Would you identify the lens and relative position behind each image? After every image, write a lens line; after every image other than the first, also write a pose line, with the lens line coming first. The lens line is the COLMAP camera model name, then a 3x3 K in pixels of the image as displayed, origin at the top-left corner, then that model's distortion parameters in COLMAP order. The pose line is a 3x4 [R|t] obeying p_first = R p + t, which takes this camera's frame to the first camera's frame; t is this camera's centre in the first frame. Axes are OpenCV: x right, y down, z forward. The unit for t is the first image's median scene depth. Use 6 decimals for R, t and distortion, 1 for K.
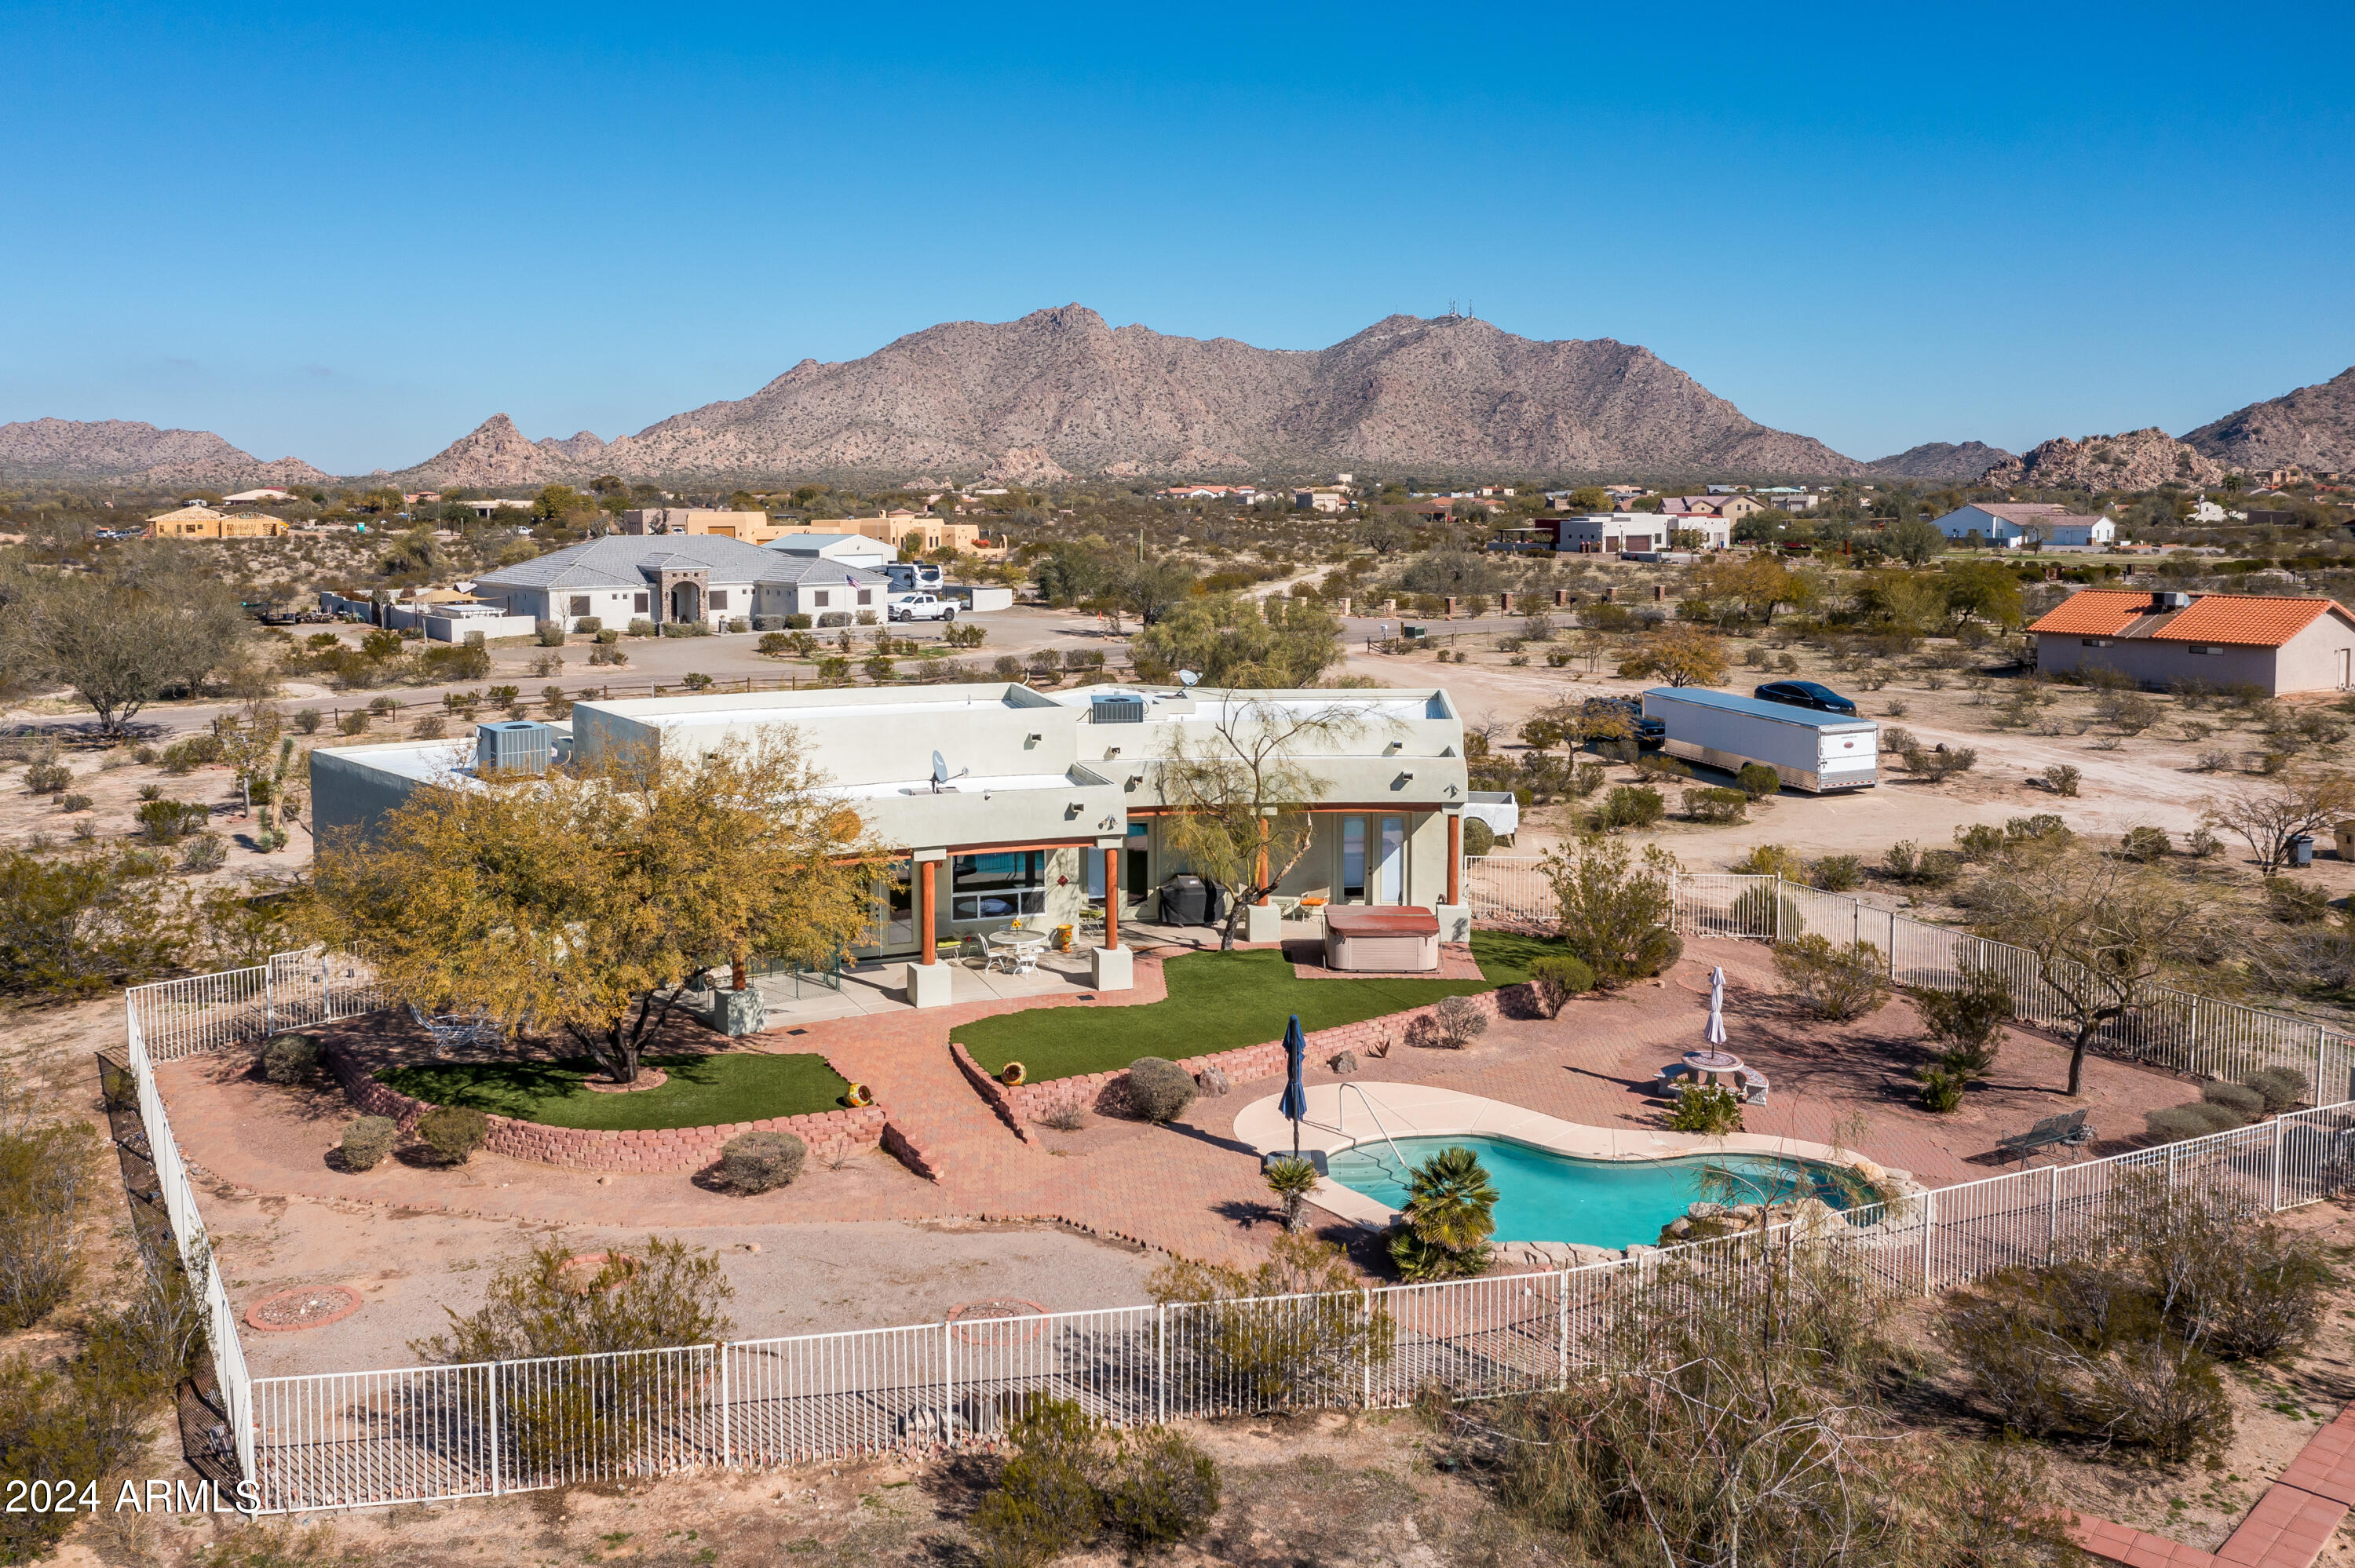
lens RADIAL K [[1915.9, 0, 1173.4], [0, 1915.9, 620.4], [0, 0, 1]] dist [-0.018404, 0.005373]
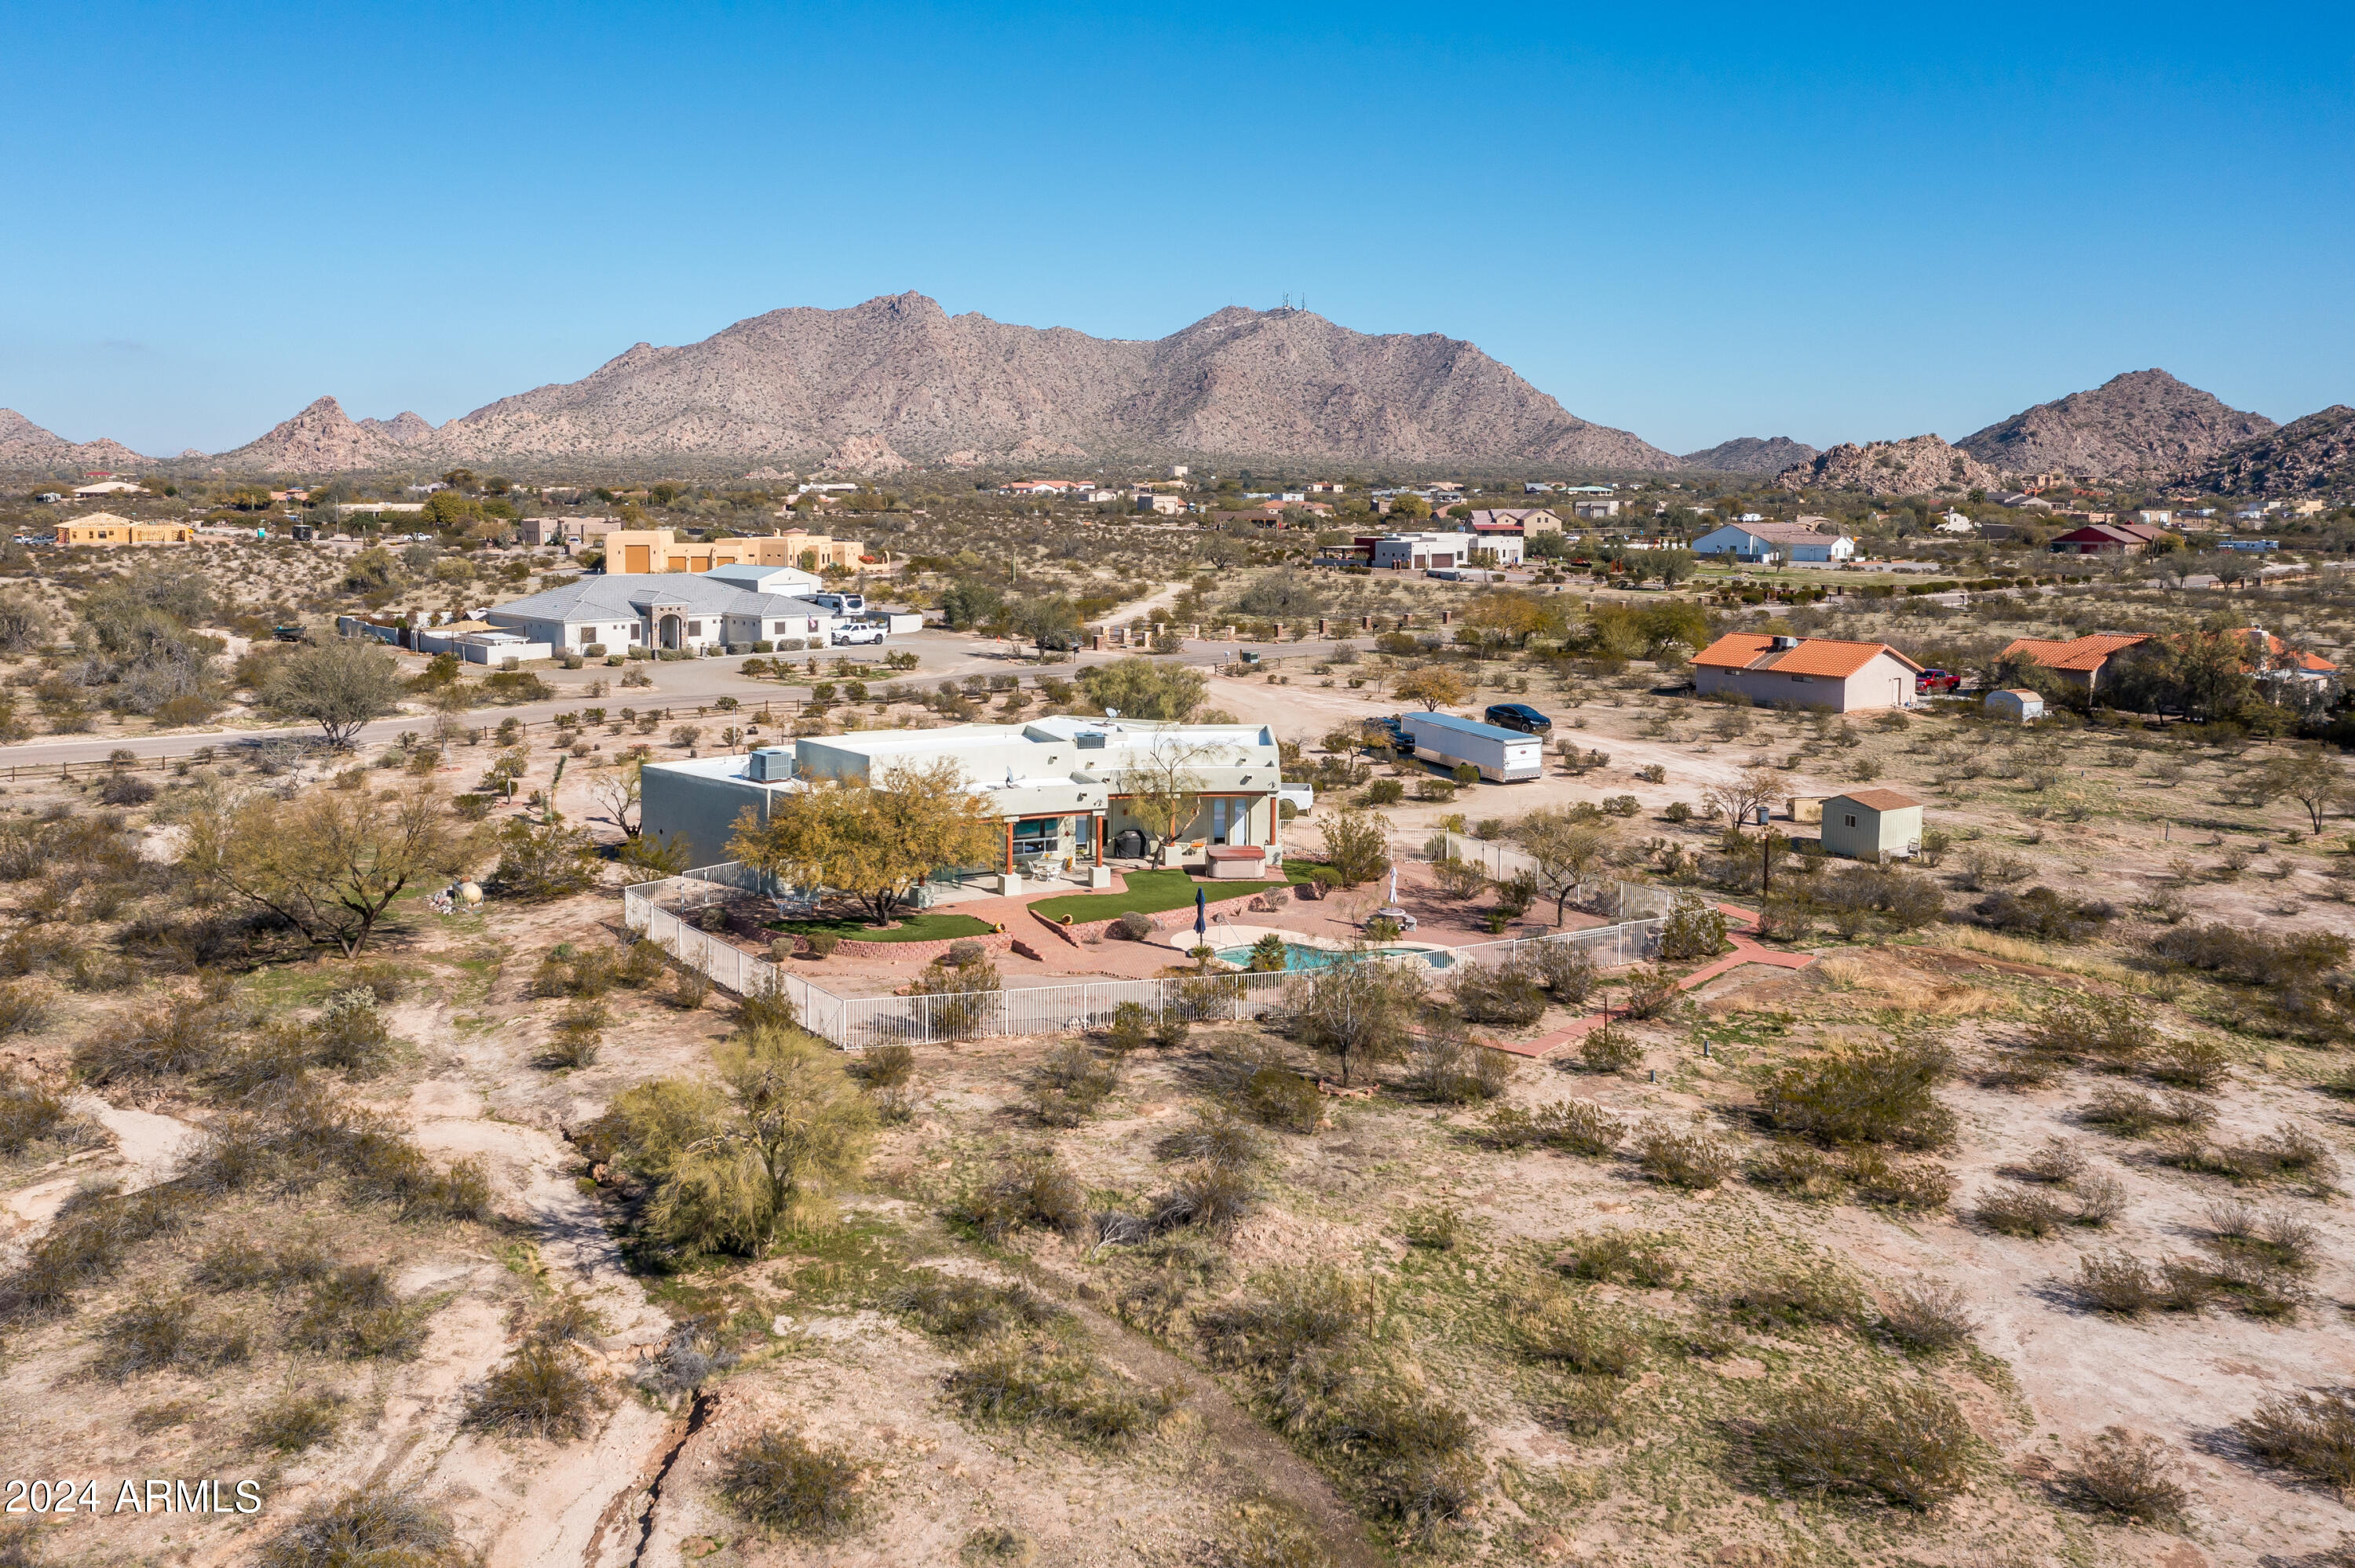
lens RADIAL K [[1915.9, 0, 1173.4], [0, 1915.9, 620.4], [0, 0, 1]] dist [-0.018404, 0.005373]
pose [[0.996255, 0.001807, 0.086449, -0.035369], [-0.002521, 0.999964, 0.008150, -0.027056], [-0.086431, -0.008337, 0.996223, -0.267264]]
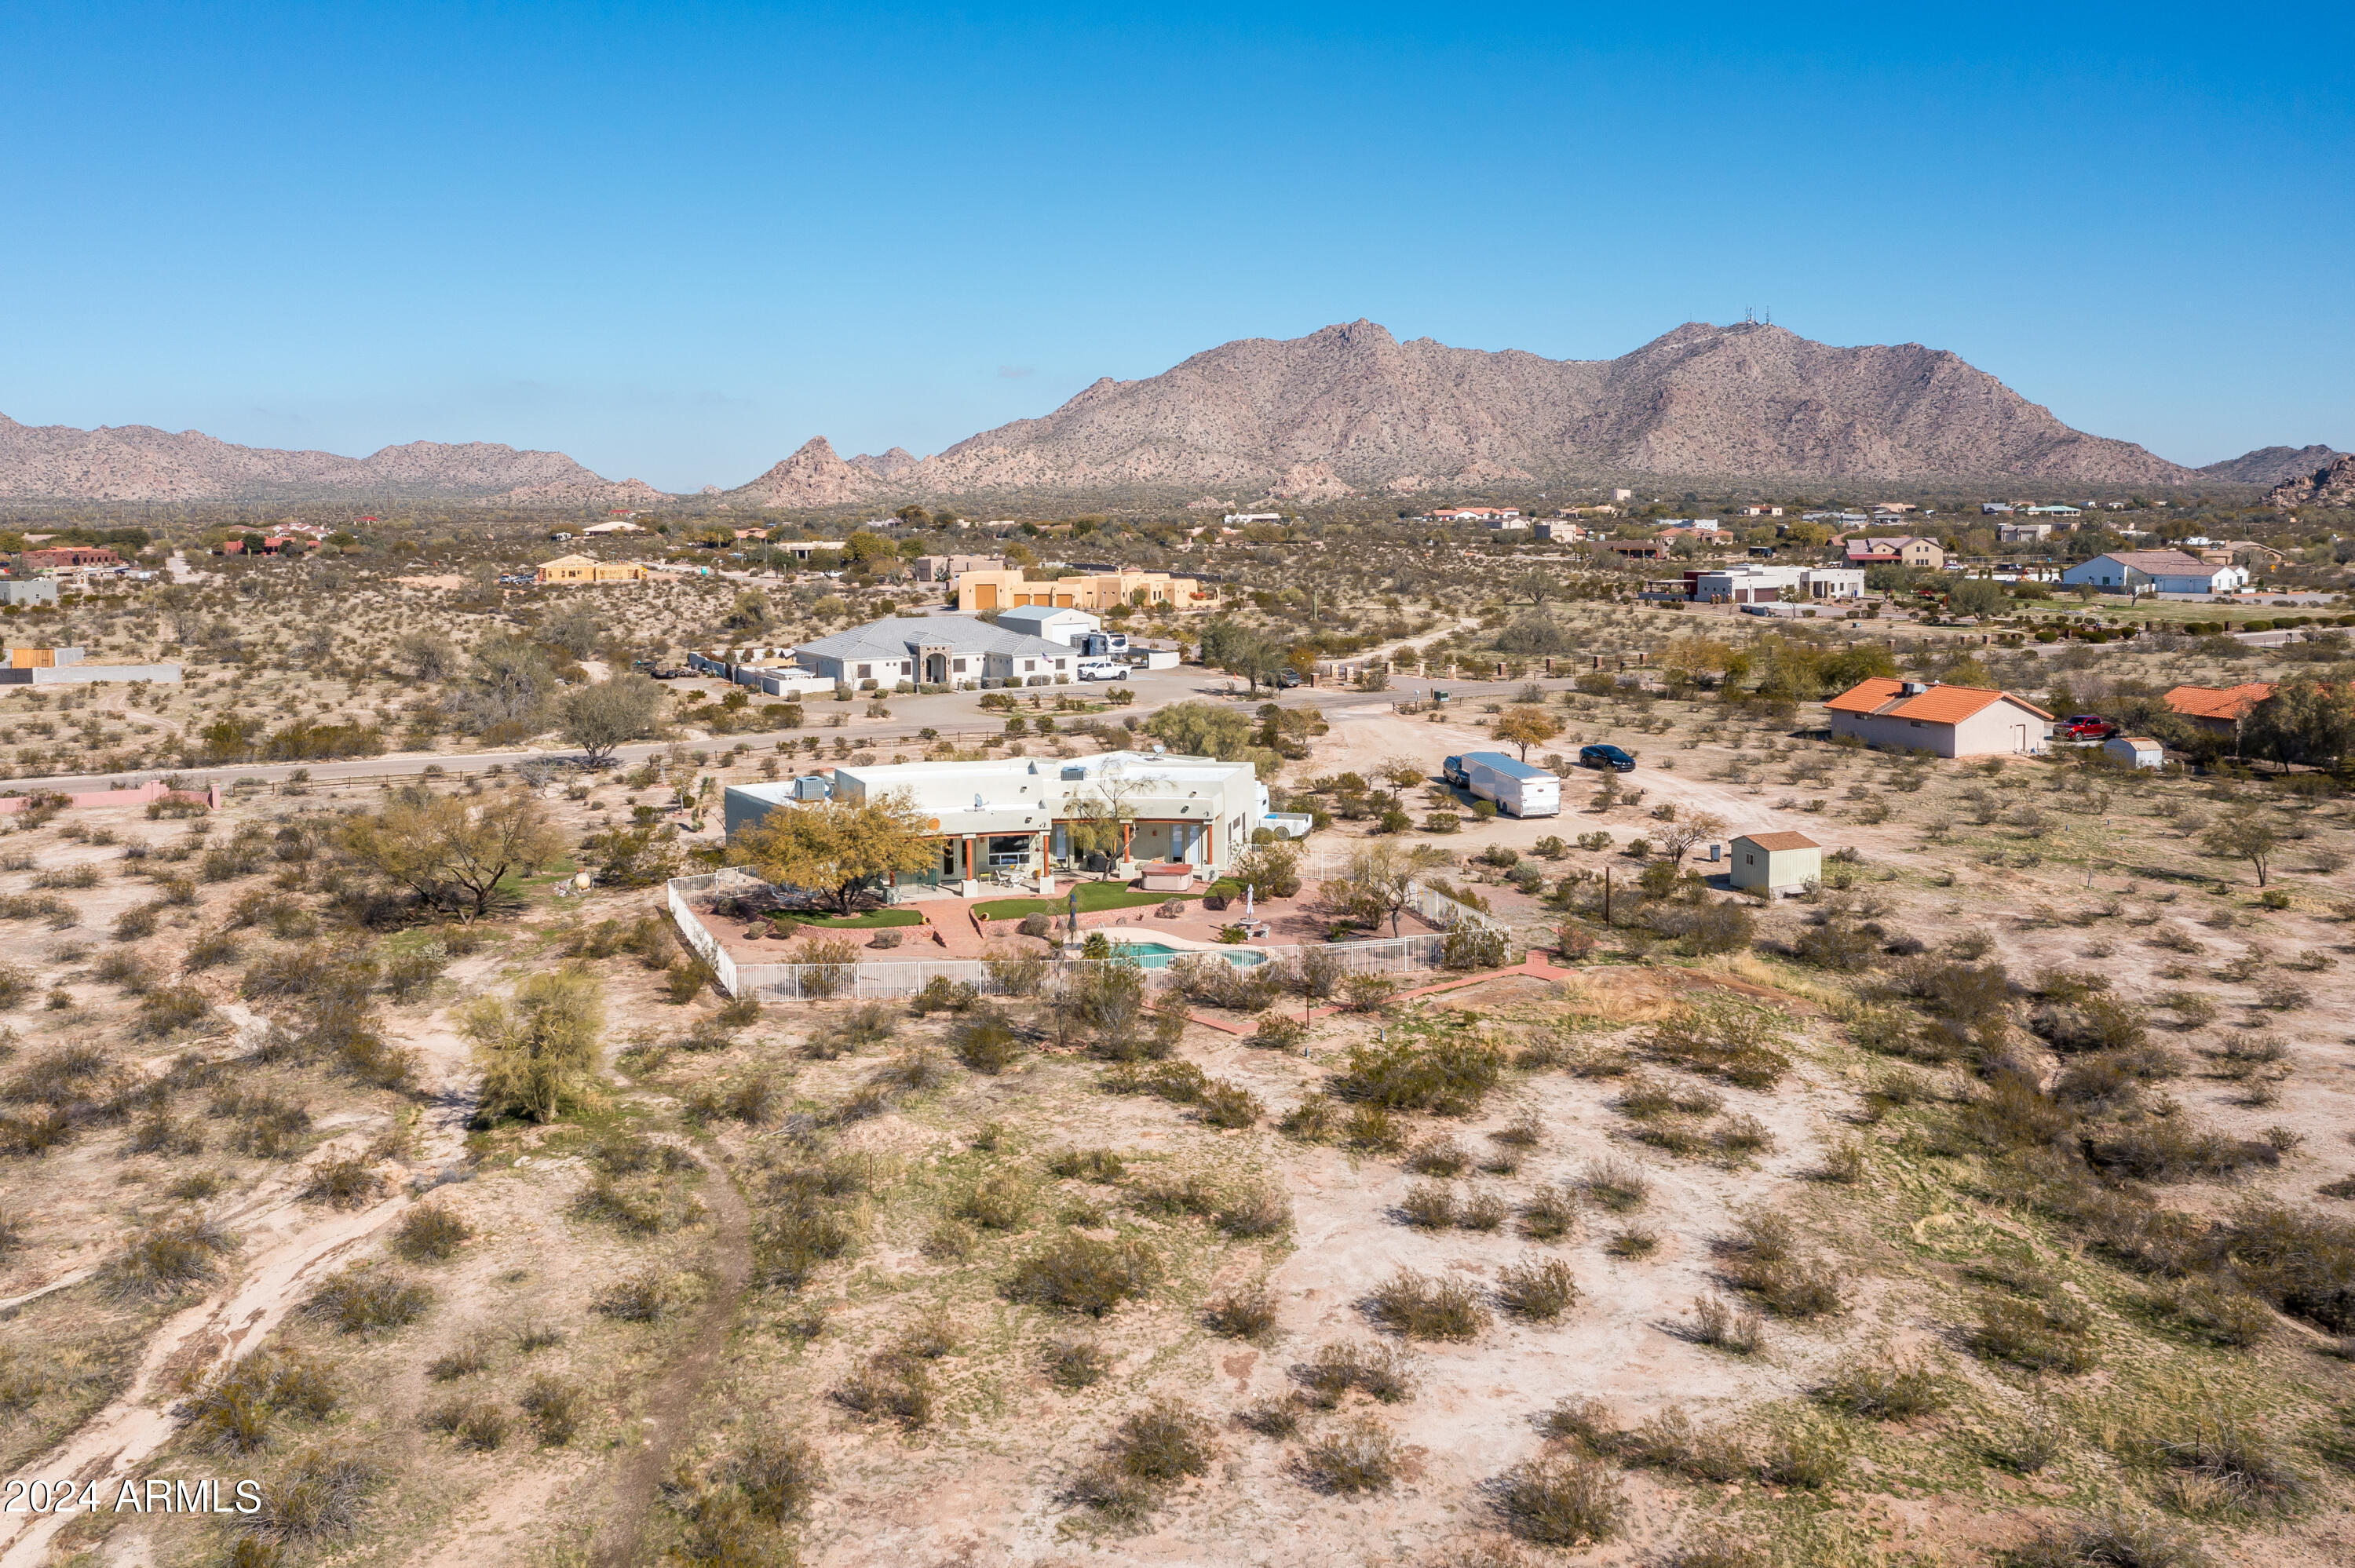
lens RADIAL K [[1915.9, 0, 1173.4], [0, 1915.9, 620.4], [0, 0, 1]] dist [-0.018404, 0.005373]
pose [[0.987950, 0.003500, -0.154735, 0.139415], [-0.004025, 0.999987, -0.003085, -0.040623], [0.154722, 0.003670, 0.987951, -0.380894]]
